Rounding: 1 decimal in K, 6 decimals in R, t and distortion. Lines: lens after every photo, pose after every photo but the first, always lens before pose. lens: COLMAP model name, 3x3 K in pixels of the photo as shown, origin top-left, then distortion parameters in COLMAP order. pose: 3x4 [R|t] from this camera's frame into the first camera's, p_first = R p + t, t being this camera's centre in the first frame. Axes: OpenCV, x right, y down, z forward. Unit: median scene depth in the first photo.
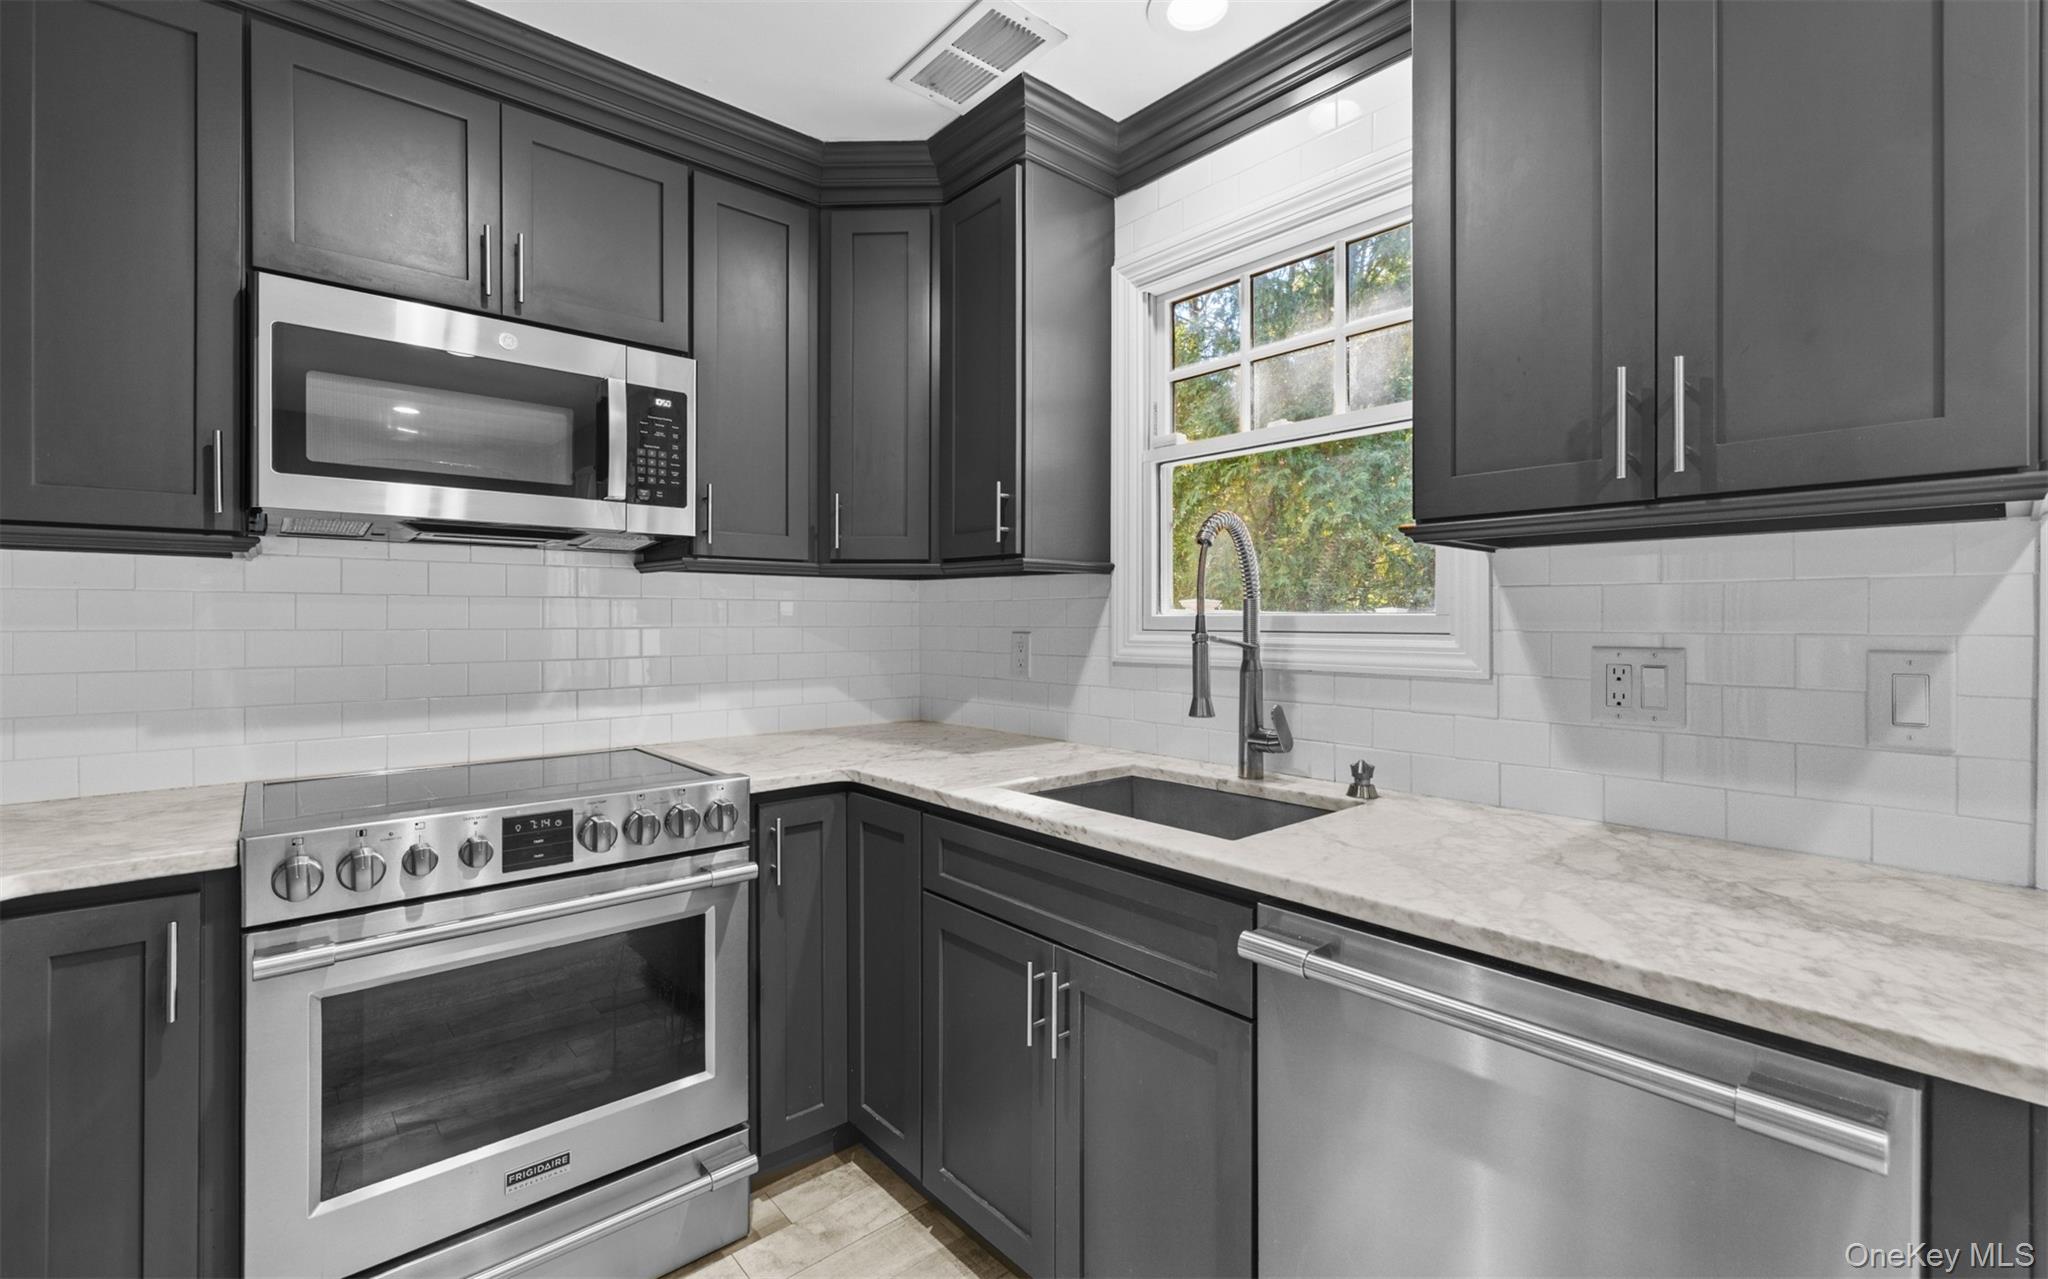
lens RADIAL K [[868.7, 0, 1021.2], [0, 868.7, 624.5], [0, 0, 1]] dist [0.000556, -0.000794]
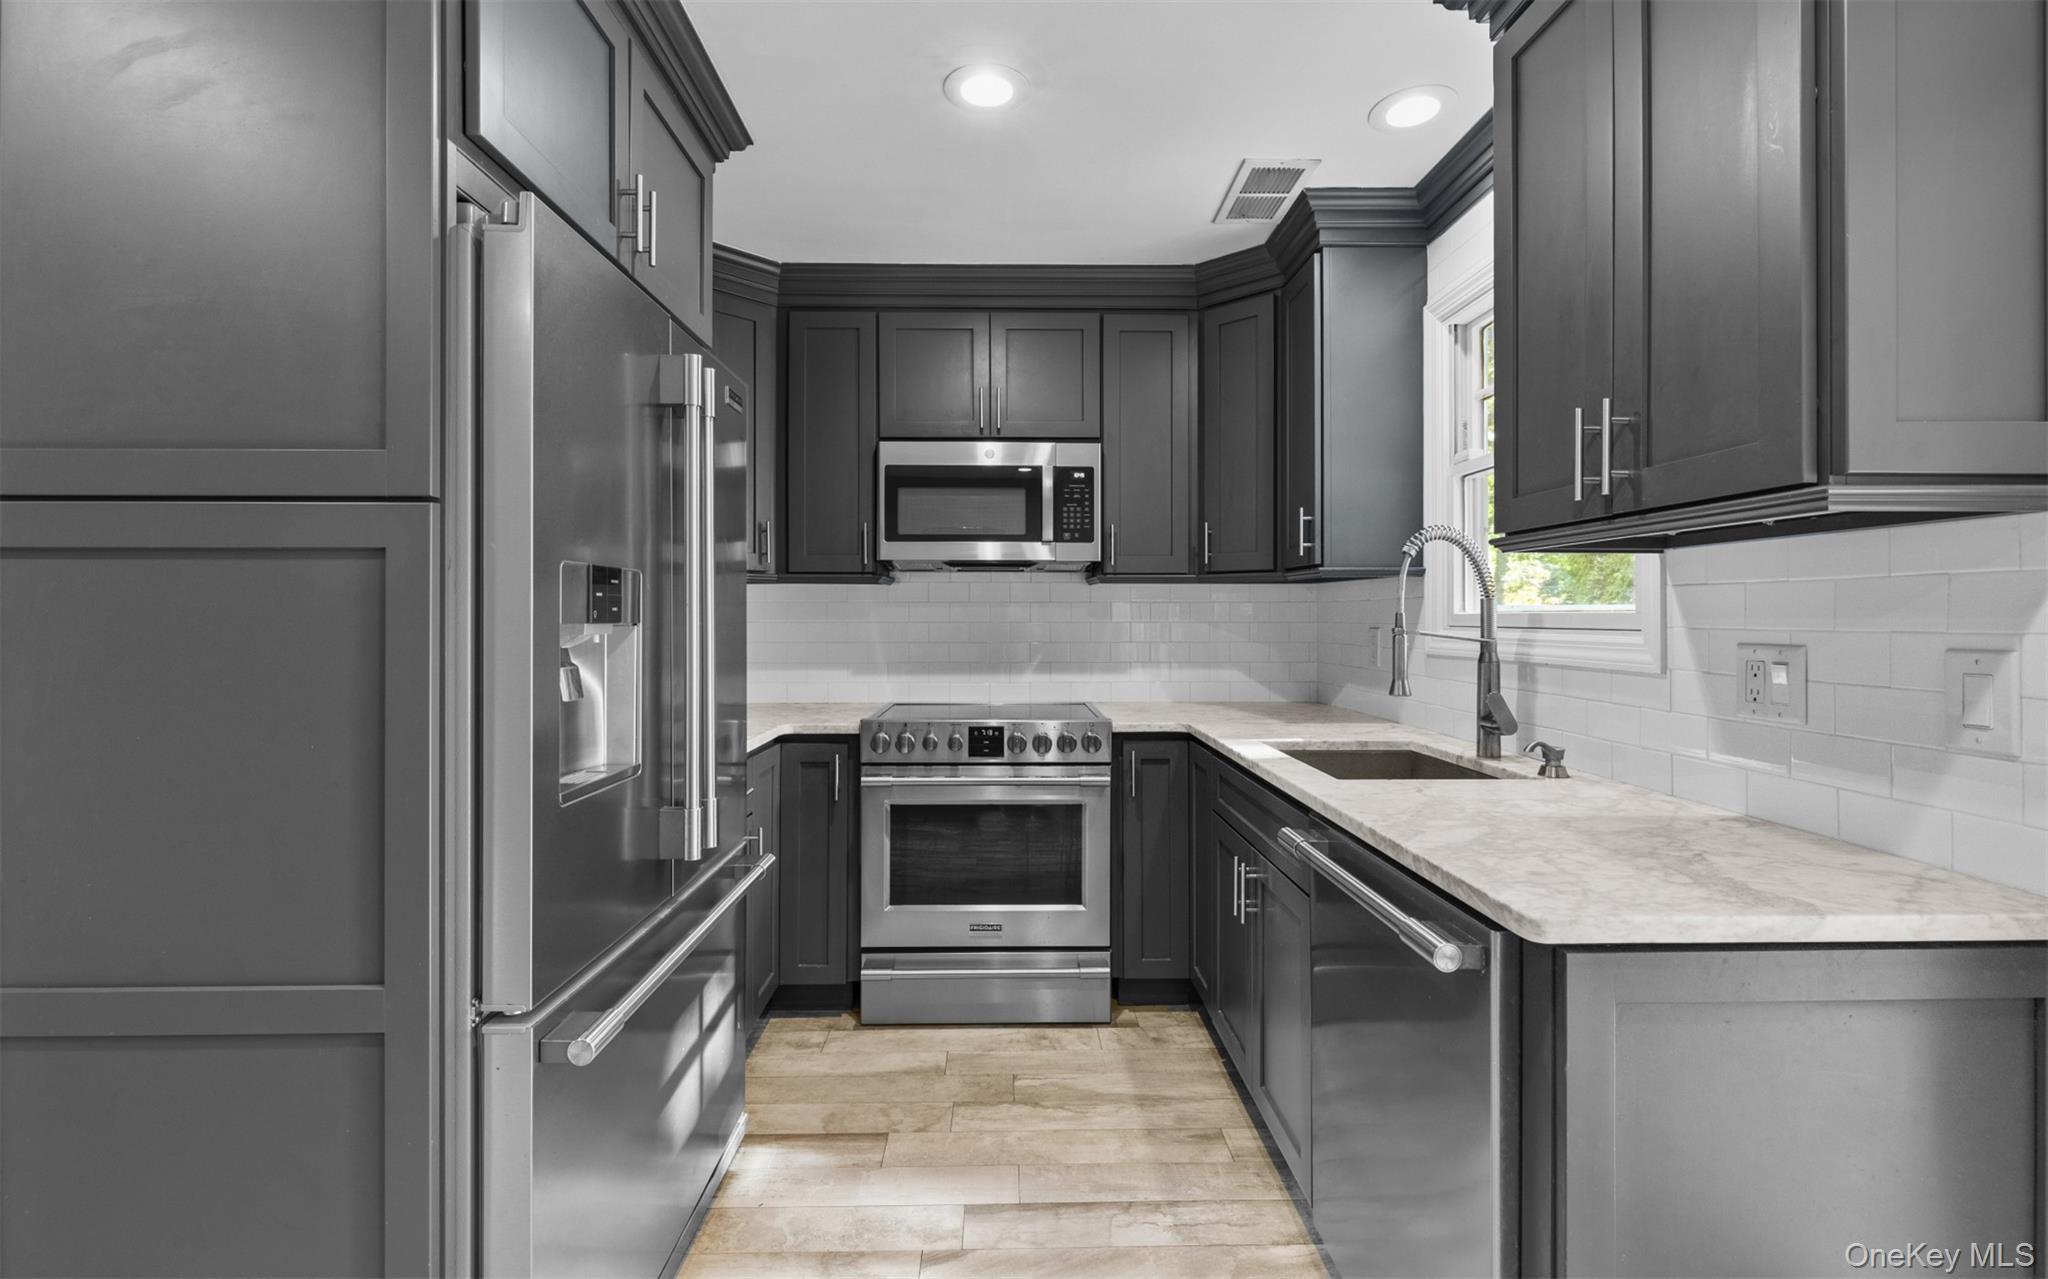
lens RADIAL K [[868.7, 0, 1022.9], [0, 868.7, 625.8], [0, 0, 1]] dist [0.000556, -0.000794]
pose [[0.768837, 0.006808, -0.639409, 0.525136], [-0.003652, 0.999974, 0.006256, 0.001216], [0.639435, -0.002474, 0.768841, -0.257753]]
